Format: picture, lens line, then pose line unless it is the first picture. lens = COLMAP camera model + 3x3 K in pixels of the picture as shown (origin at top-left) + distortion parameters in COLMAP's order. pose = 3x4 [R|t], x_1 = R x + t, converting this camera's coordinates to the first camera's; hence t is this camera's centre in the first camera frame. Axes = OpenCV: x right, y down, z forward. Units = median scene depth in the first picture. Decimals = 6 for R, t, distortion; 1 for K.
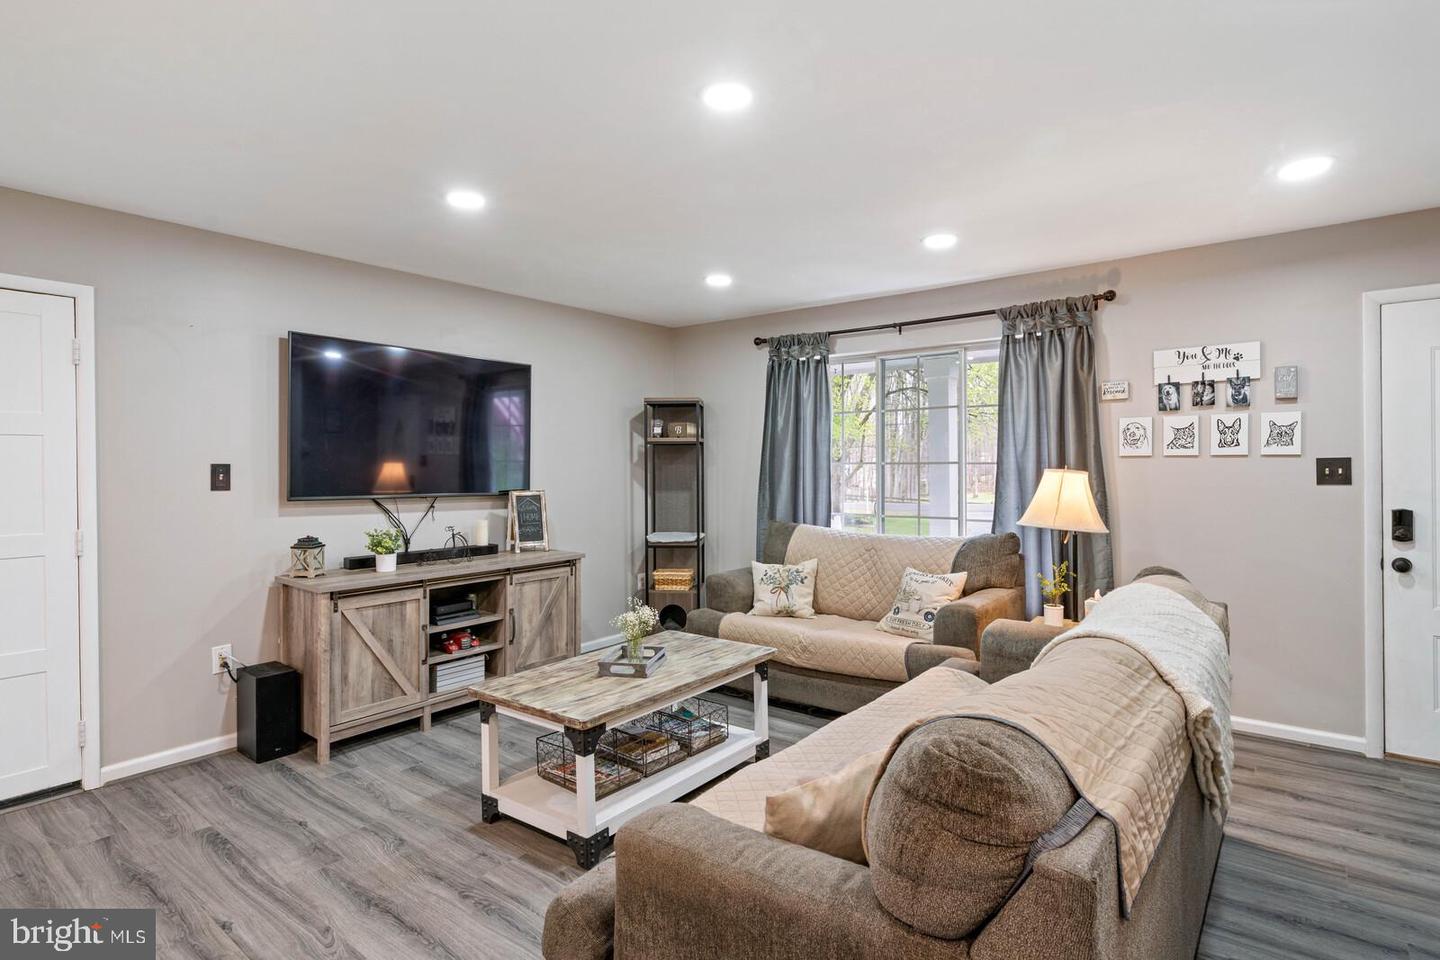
lens RADIAL K [[733.9, 0, 722.0], [0, 733.9, 470.3], [0, 0, 1]] dist [-0.004392, 0.001551]
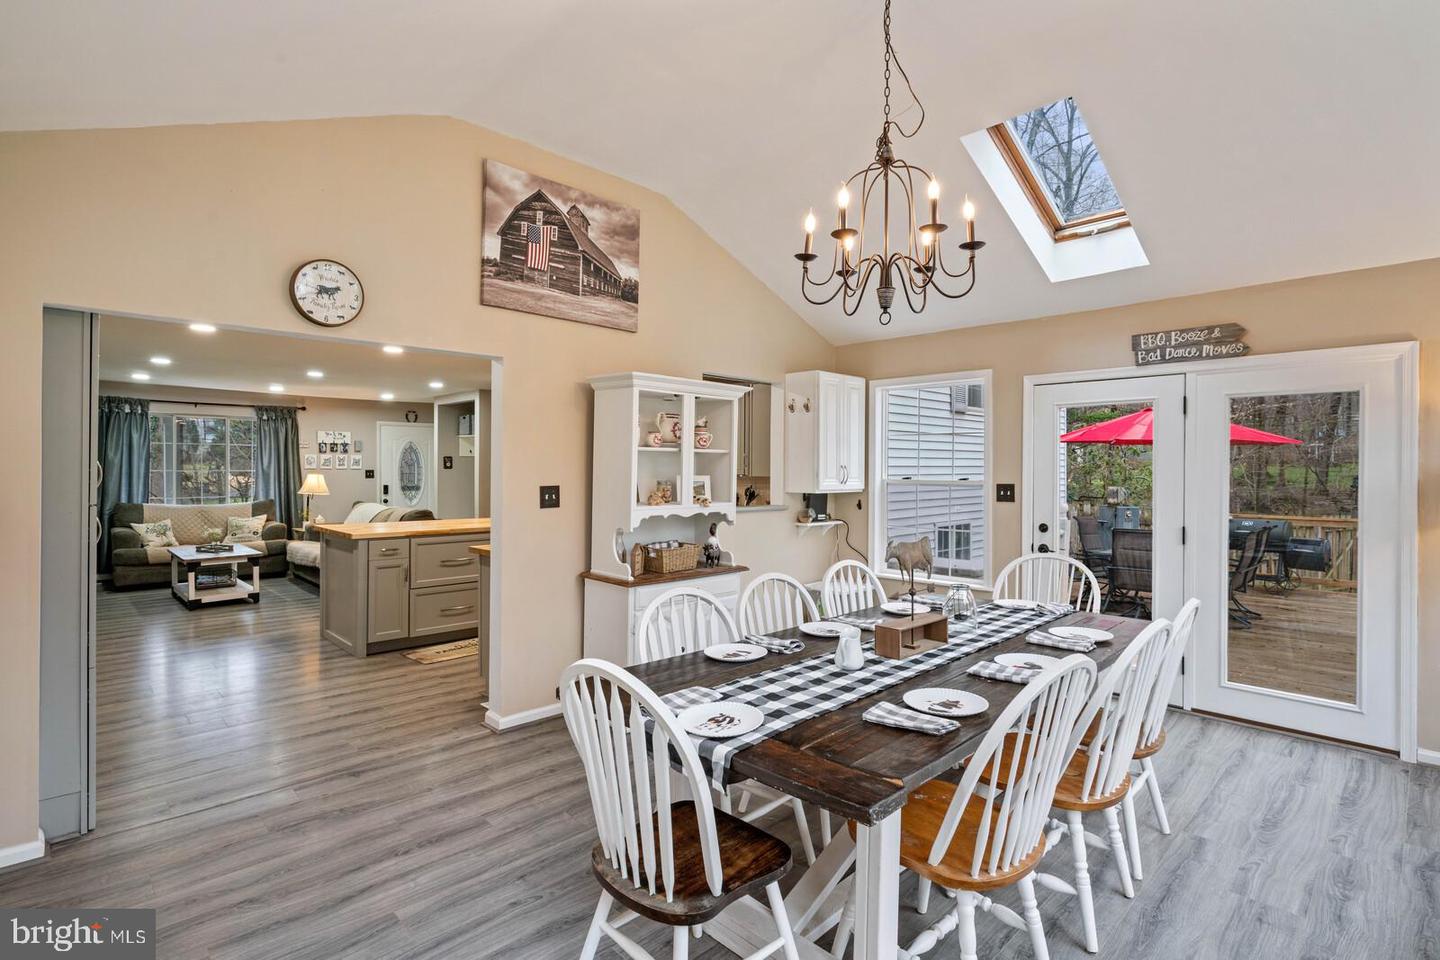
lens RADIAL K [[690.7, 0, 719.0], [0, 690.7, 483.8], [0, 0, 1]] dist [-0.005711, 0.005065]
pose [[0.122065, -0.014737, 0.992413, -1.828557], [0.003494, 0.999890, 0.014418, 0.005196], [-0.992516, 0.001708, 0.122103, -0.833201]]
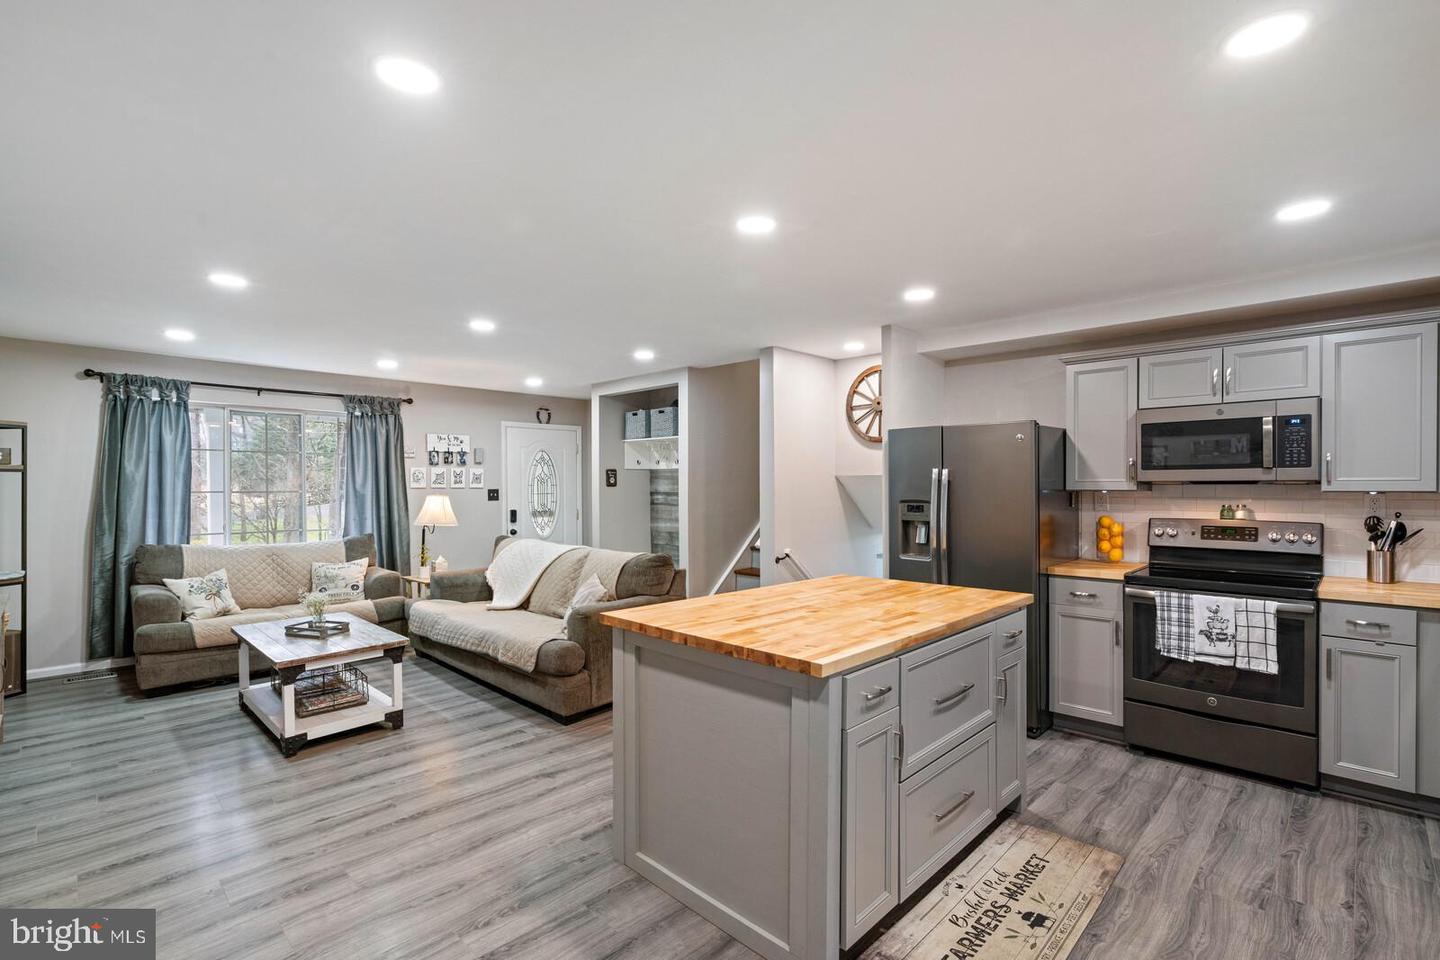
lens RADIAL K [[653.4, 0, 713.4], [0, 653.4, 501.8], [0, 0, 1]] dist [0.009188, -0.003036]
pose [[0.110959, -0.019528, 0.993633, -1.057252], [0.010483, 0.999774, 0.018478, -0.006735], [-0.993770, 0.008366, 0.111139, 0.054603]]
